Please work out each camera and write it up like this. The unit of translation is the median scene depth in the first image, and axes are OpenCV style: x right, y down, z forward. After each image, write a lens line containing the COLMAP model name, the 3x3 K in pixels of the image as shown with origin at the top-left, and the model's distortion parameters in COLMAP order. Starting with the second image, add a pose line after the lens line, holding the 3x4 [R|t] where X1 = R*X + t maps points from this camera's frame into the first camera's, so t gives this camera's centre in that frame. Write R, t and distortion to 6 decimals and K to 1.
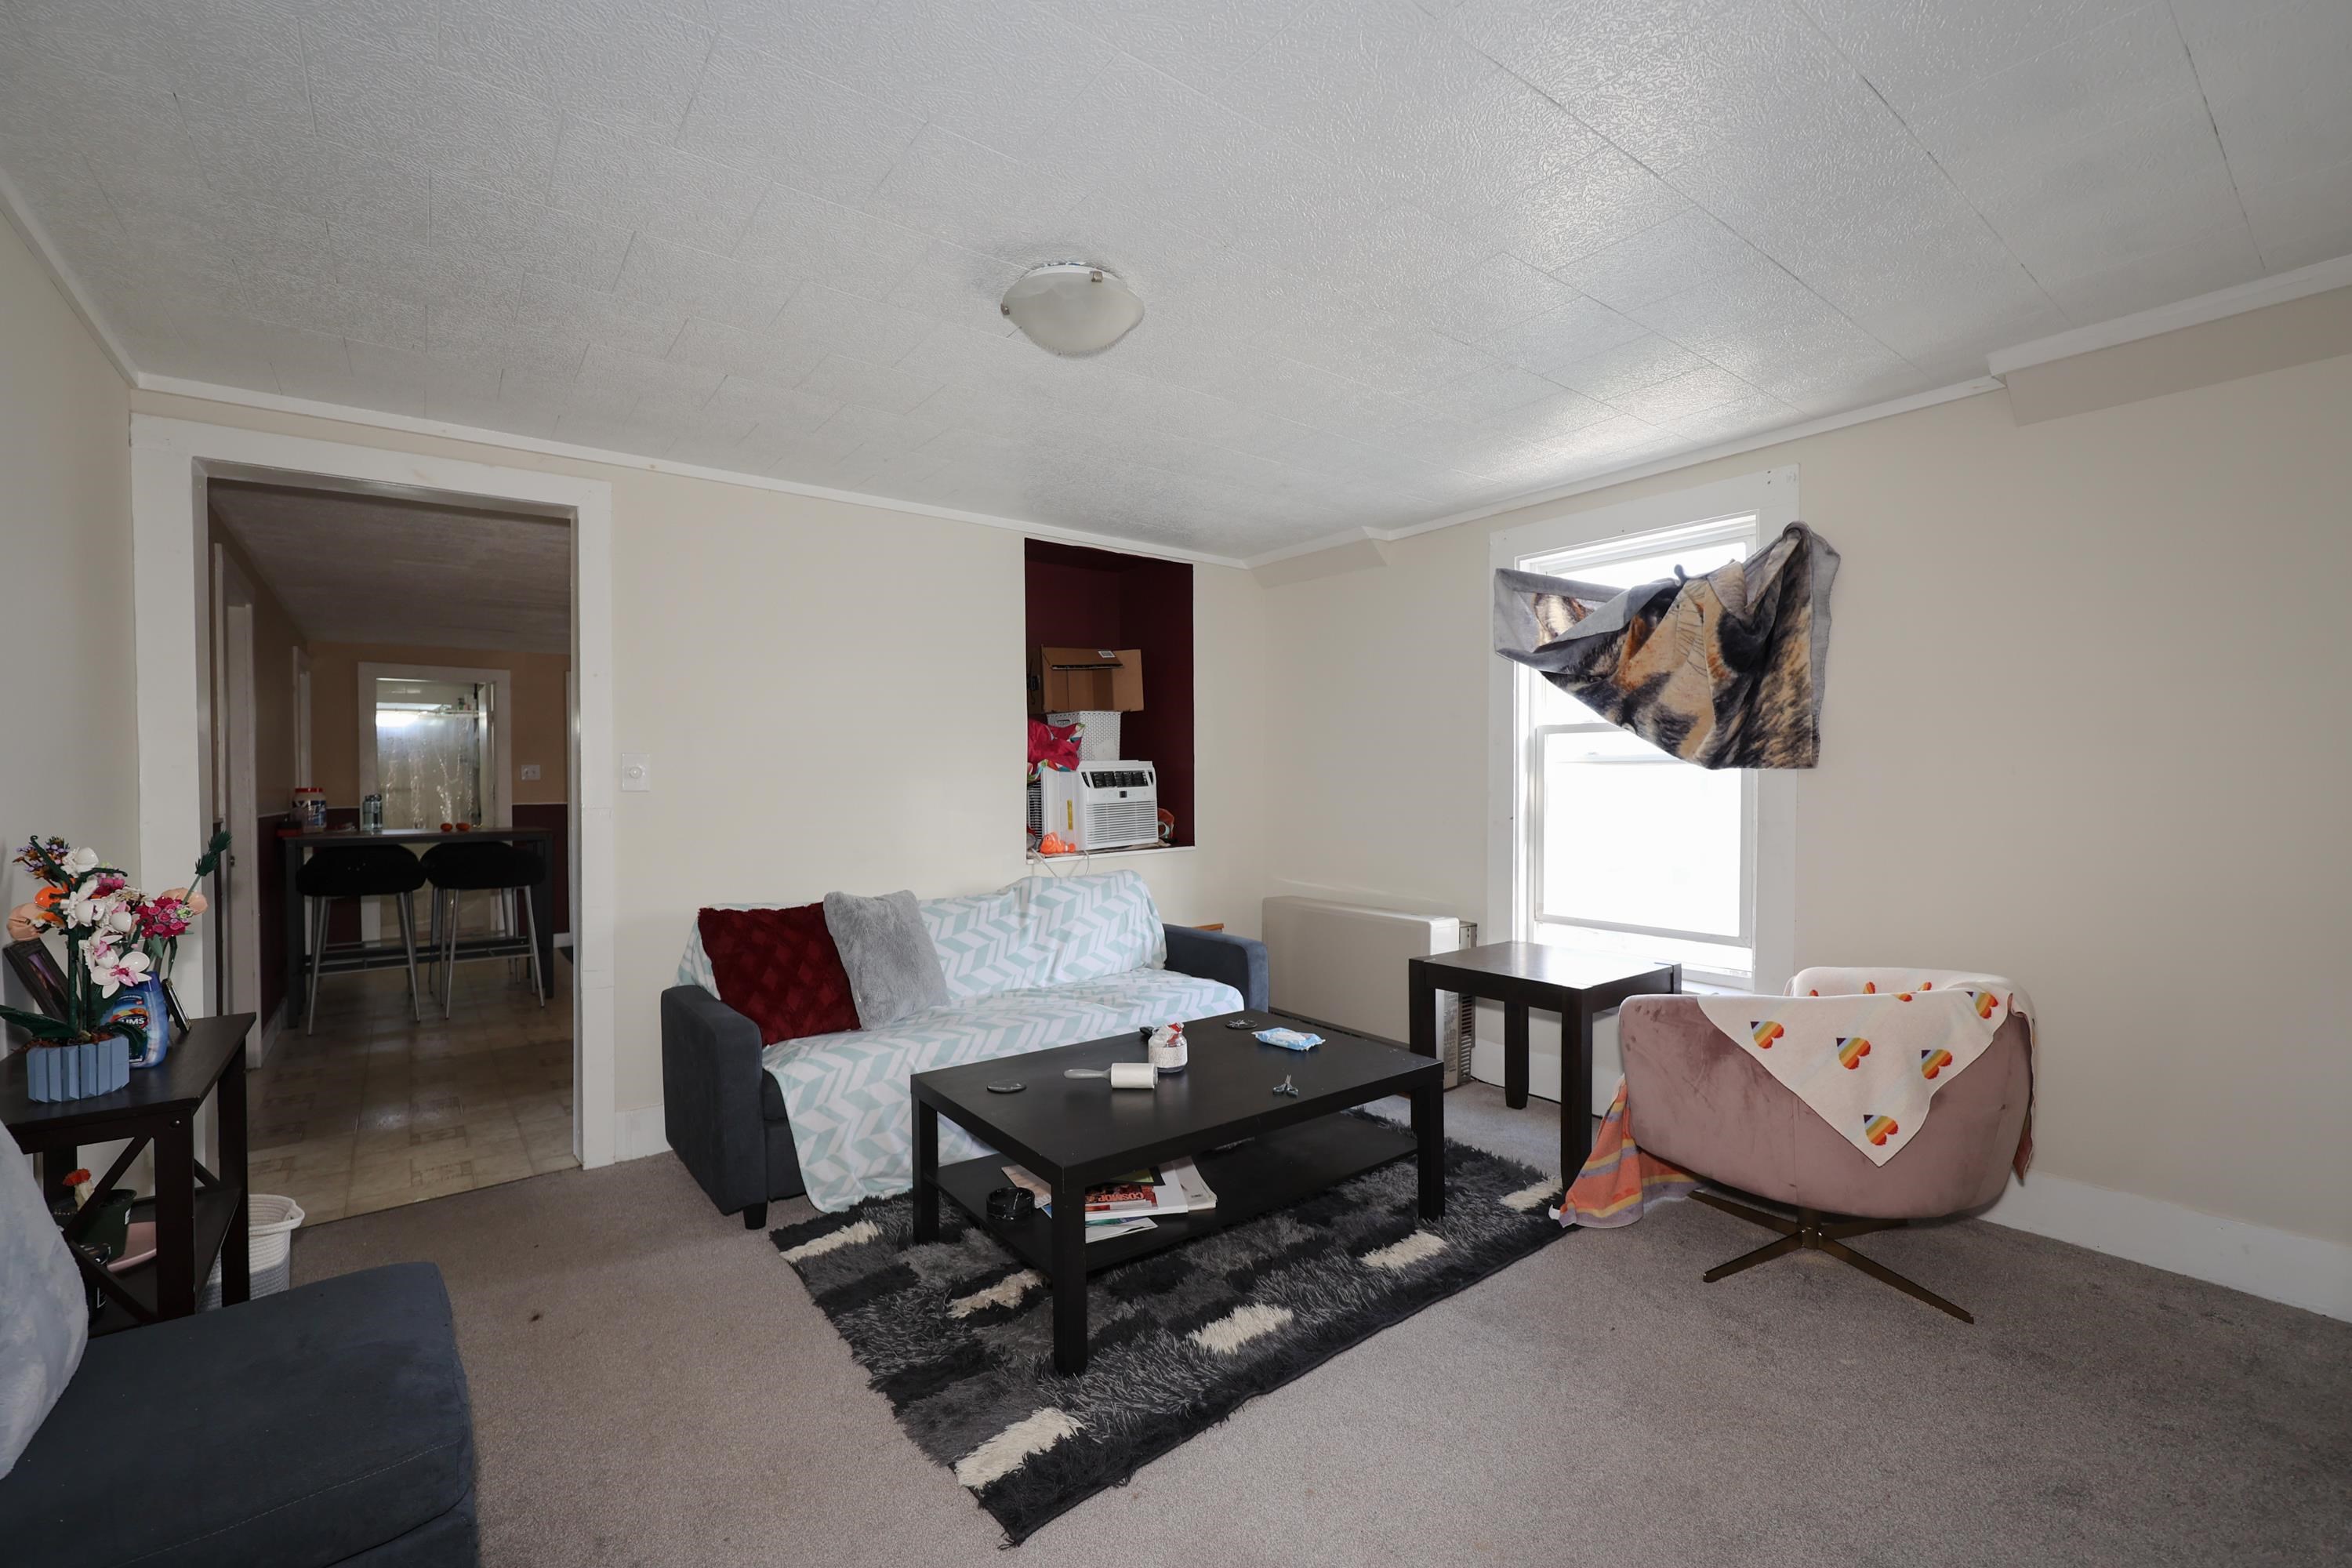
lens RADIAL K [[1008.0, 0, 1176.0], [0, 1008.0, 784.0], [0, 0, 1]] dist [-0.001129, -0.000233]
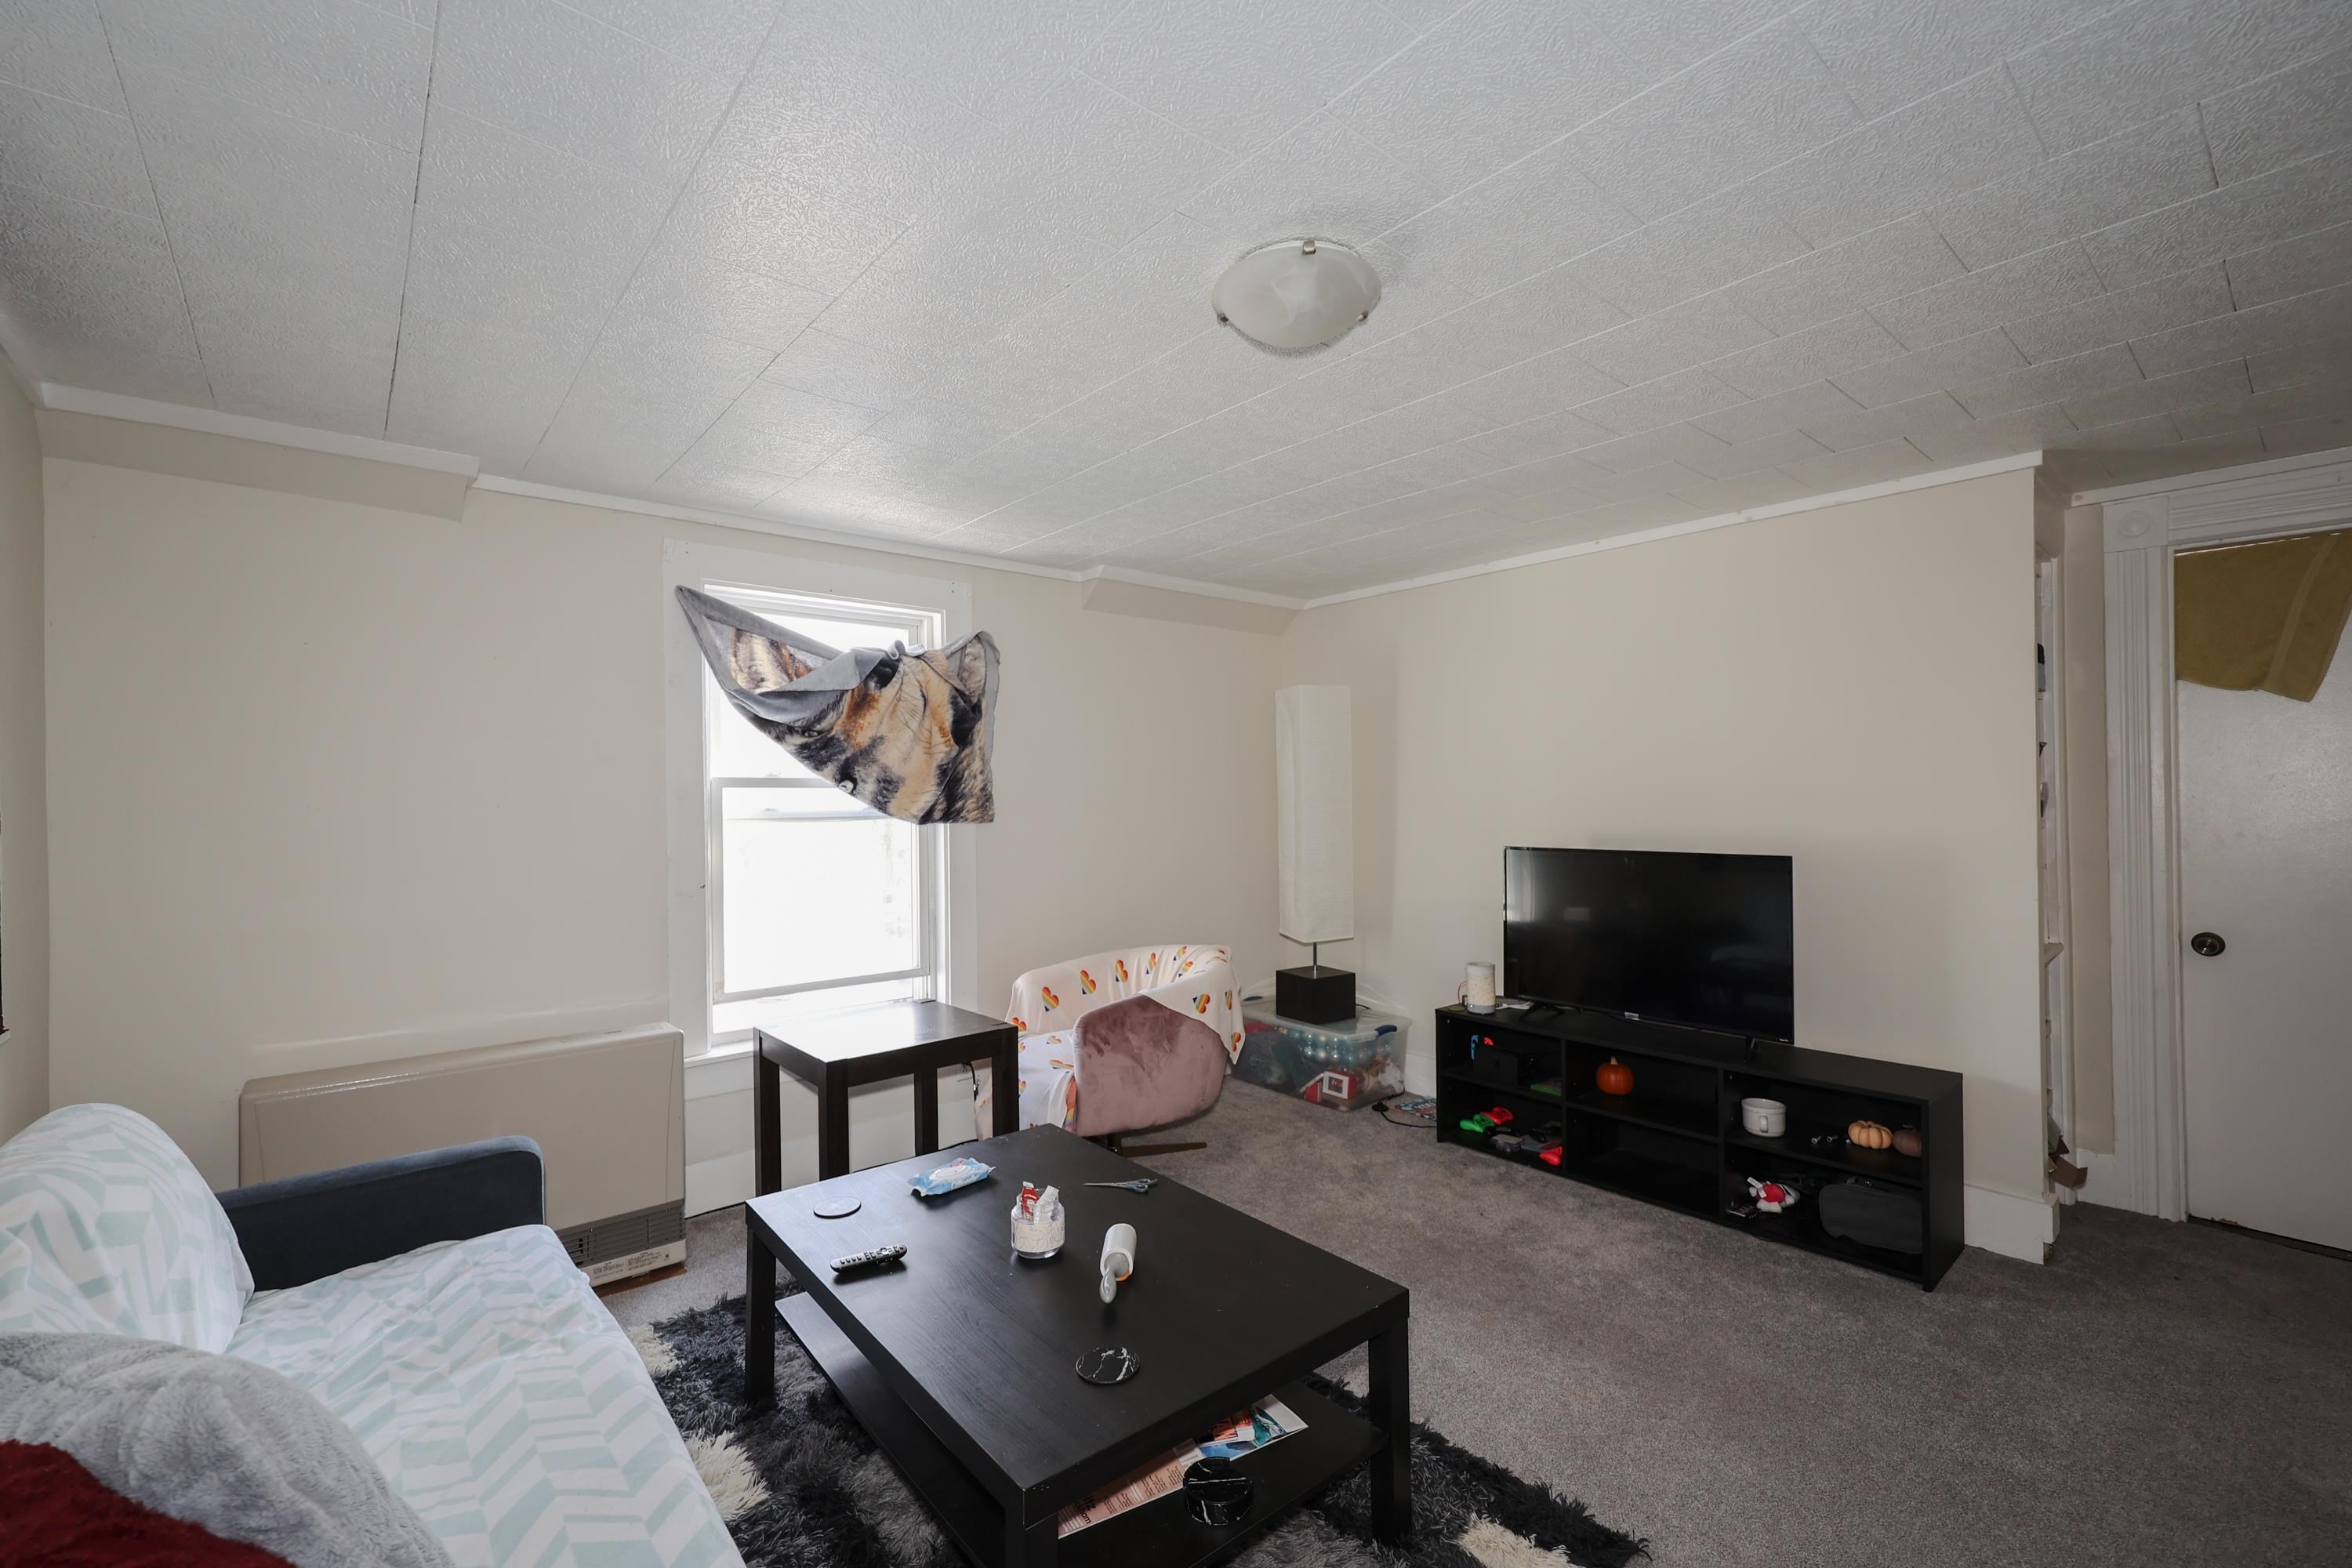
lens RADIAL K [[959.6, 0, 1186.6], [0, 959.6, 786.8], [0, 0, 1]] dist [0.000181, -0.000163]
pose [[-0.060045, 0.016101, 0.998066, -0.564832], [0.017358, 0.999736, -0.015083, -0.035217], [-0.998045, 0.016419, -0.060309, 0.742098]]
